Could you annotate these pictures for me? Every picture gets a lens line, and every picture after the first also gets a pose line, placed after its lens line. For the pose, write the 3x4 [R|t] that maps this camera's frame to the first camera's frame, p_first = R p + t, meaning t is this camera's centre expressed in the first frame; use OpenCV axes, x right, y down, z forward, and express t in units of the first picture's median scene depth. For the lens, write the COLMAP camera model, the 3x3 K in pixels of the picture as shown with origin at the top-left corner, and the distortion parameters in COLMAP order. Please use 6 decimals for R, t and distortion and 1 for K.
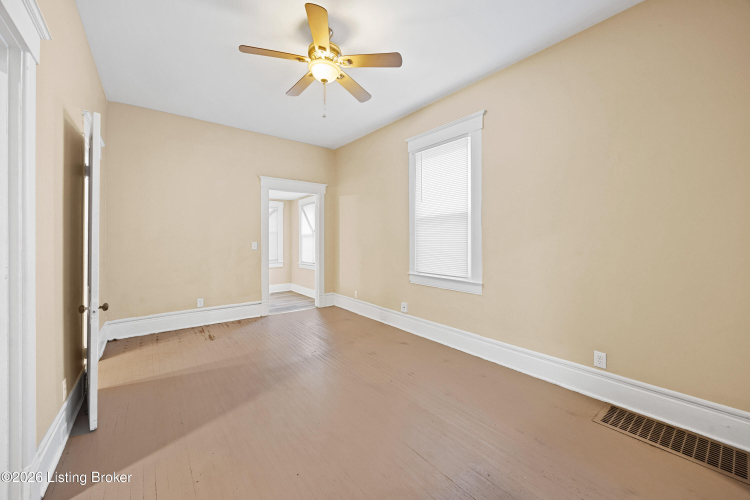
lens RADIAL K [[294.1, 0, 379.9], [0, 294.1, 239.6], [0, 0, 1]] dist [-0.002833, -0.000514]
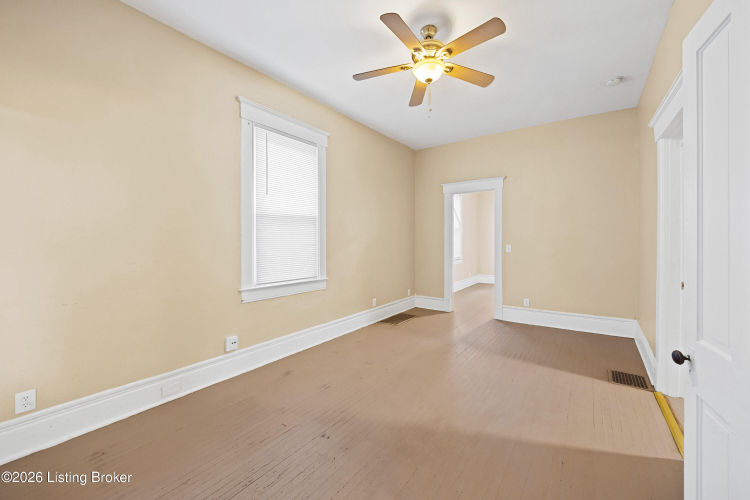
lens RADIAL K [[294.4, 0, 387.7], [0, 294.4, 243.5], [0, 0, 1]] dist [0.000721, 0.000133]
pose [[-0.300611, -0.000856, 0.953746, -0.824782], [0.003561, 0.999992, 0.002020, 0.005691], [-0.953740, 0.004003, -0.300606, 1.076827]]
